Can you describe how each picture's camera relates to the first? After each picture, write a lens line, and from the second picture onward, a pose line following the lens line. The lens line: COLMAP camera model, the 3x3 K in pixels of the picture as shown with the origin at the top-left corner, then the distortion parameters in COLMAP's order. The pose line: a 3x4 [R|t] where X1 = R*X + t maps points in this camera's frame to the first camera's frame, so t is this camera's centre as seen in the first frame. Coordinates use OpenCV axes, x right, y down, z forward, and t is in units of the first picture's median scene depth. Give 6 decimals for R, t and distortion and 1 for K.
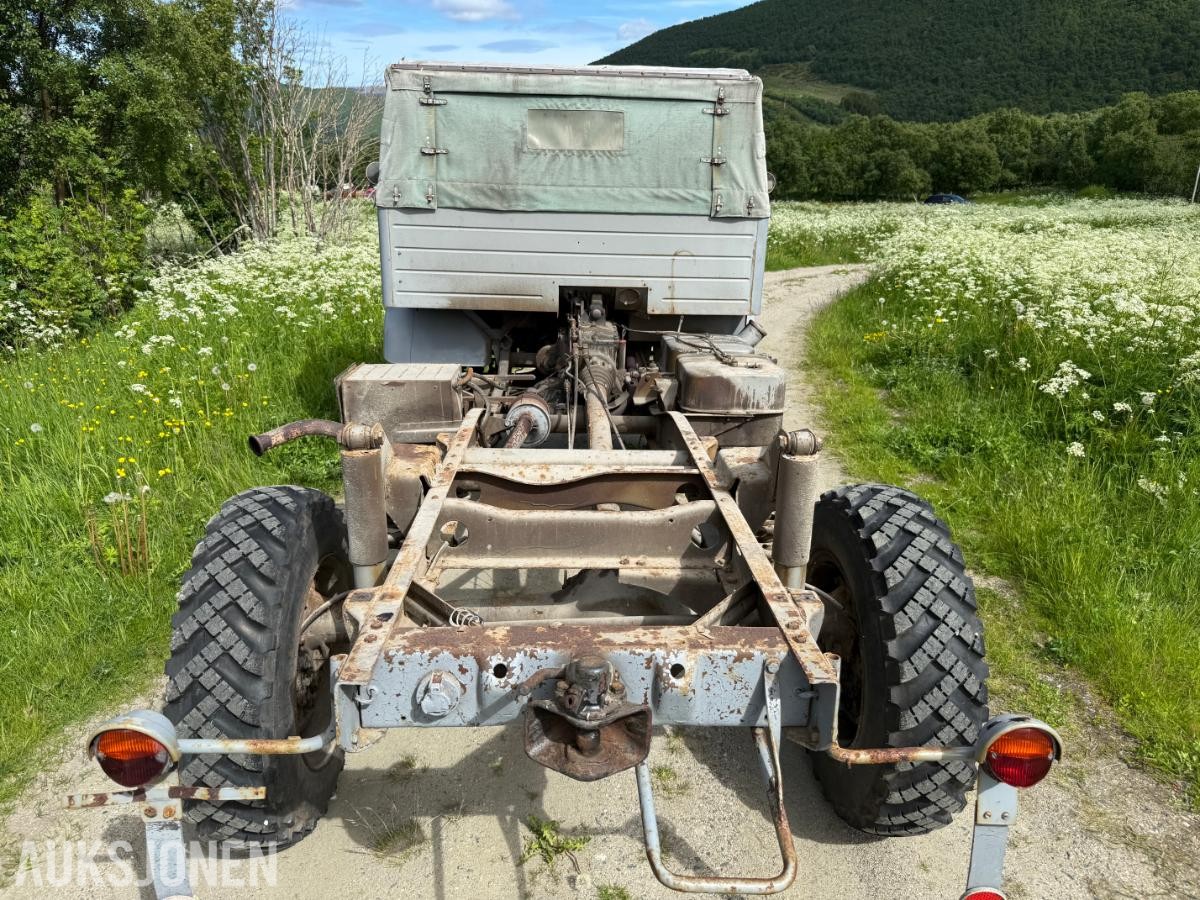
lens RADIAL K [[851.5, 0, 600.0], [0, 851.5, 450.0], [0, 0, 1]] dist [0.070360, -0.115473]
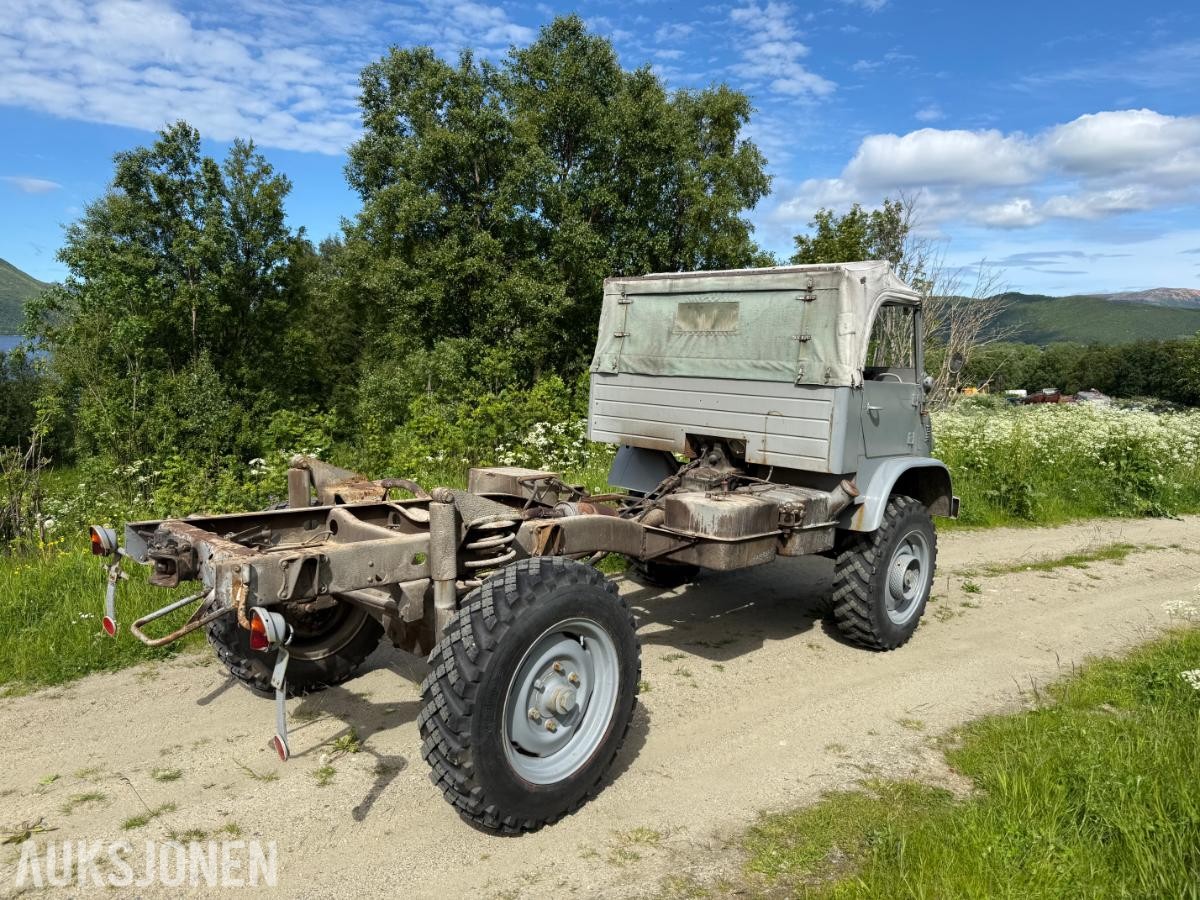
lens RADIAL K [[855.4, 0, 600.0], [0, 855.4, 450.0], [0, 0, 1]] dist [0.100607, -0.123391]
pose [[0.708456, 0.078128, -0.701418, 0.773453], [-0.229871, 0.965203, -0.124668, 0.018312], [0.667270, 0.249557, 0.701763, 0.036486]]
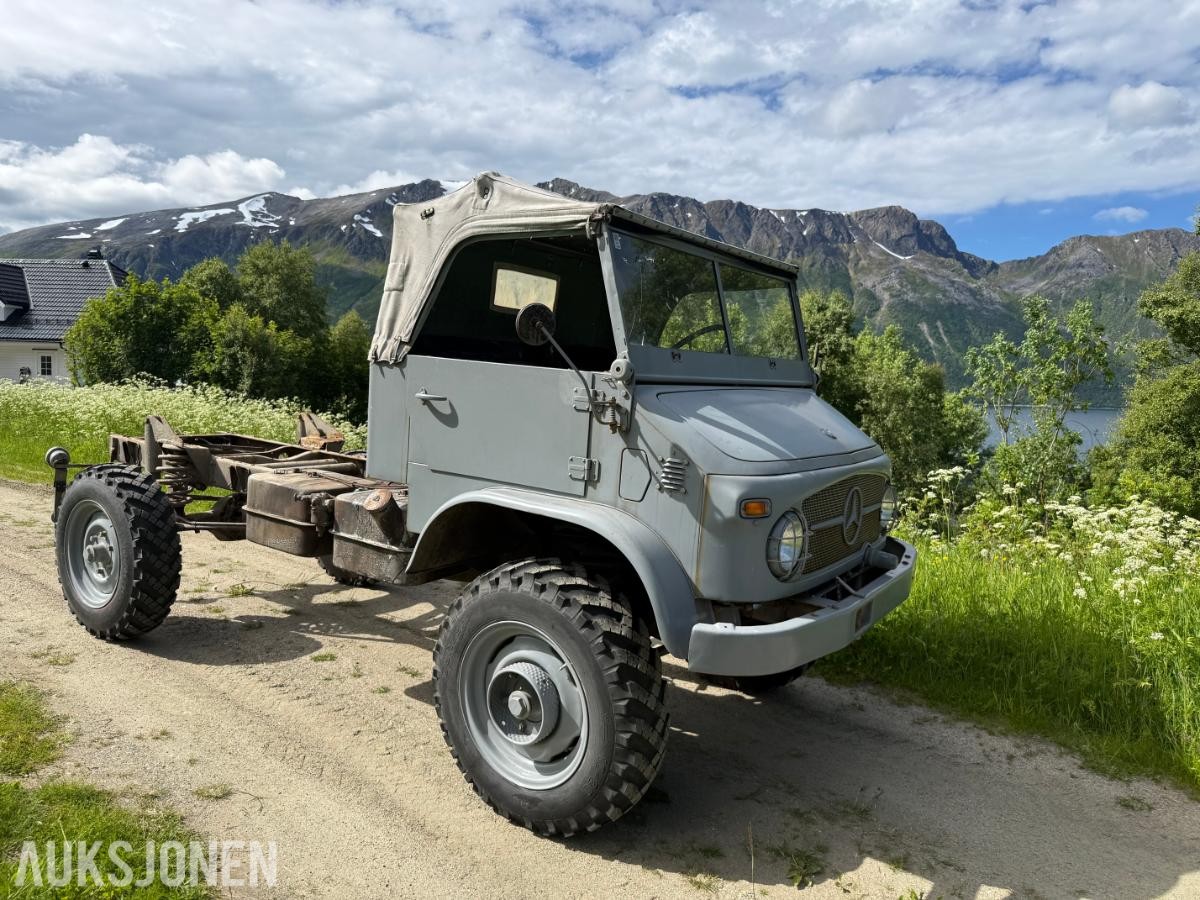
lens RADIAL K [[865.4, 0, 600.0], [0, 865.4, 450.0], [0, 0, 1]] dist [0.004396, -0.034624]
pose [[-0.599210, 0.017135, -0.800408, 0.752683], [-0.302946, 0.920576, 0.246502, -0.476891], [0.741061, 0.390187, -0.546428, 1.696391]]
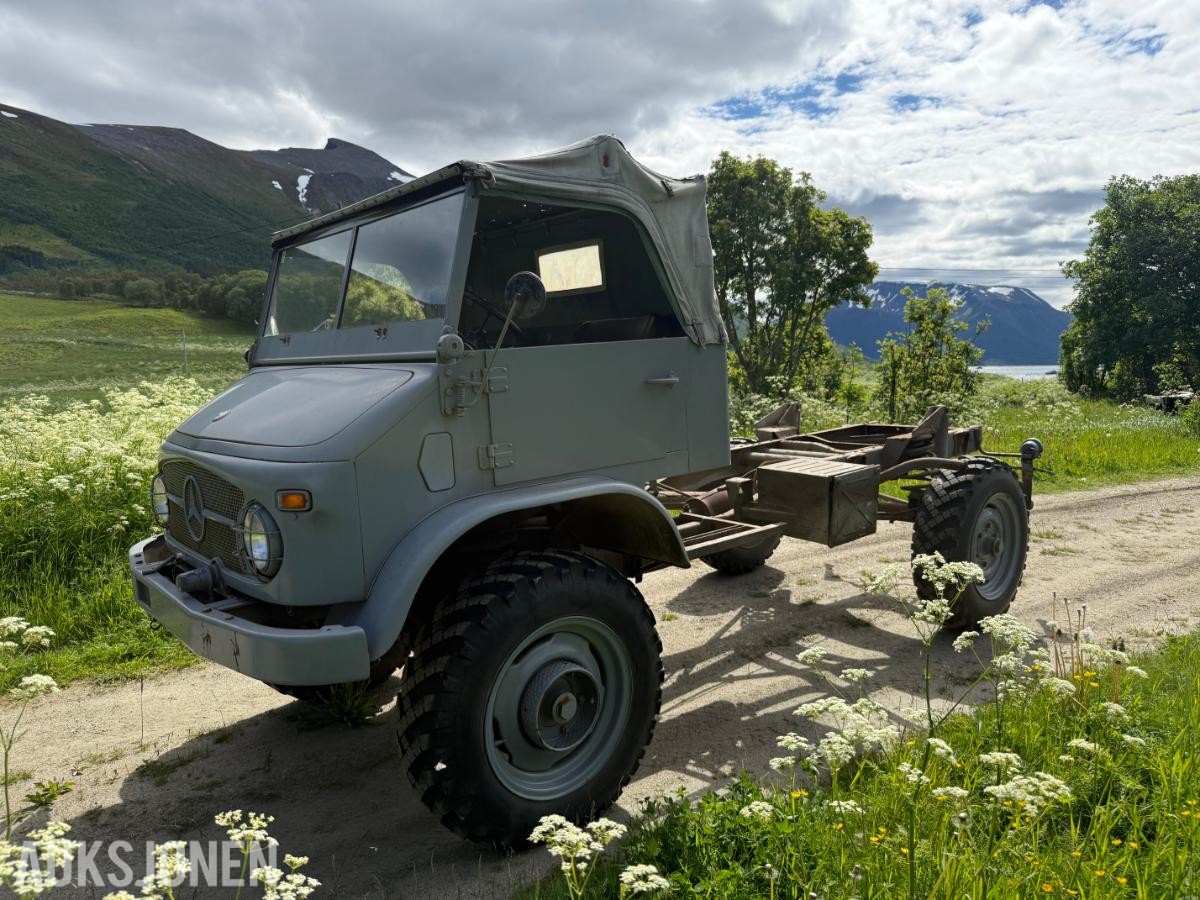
lens RADIAL K [[851.5, 0, 600.0], [0, 851.5, 450.0], [0, 0, 1]] dist [0.070360, -0.115473]
pose [[-0.601490, -0.107558, 0.791606, -0.839026], [0.248340, 0.916628, 0.313243, -0.485901], [-0.759300, 0.385000, -0.524632, 1.561643]]
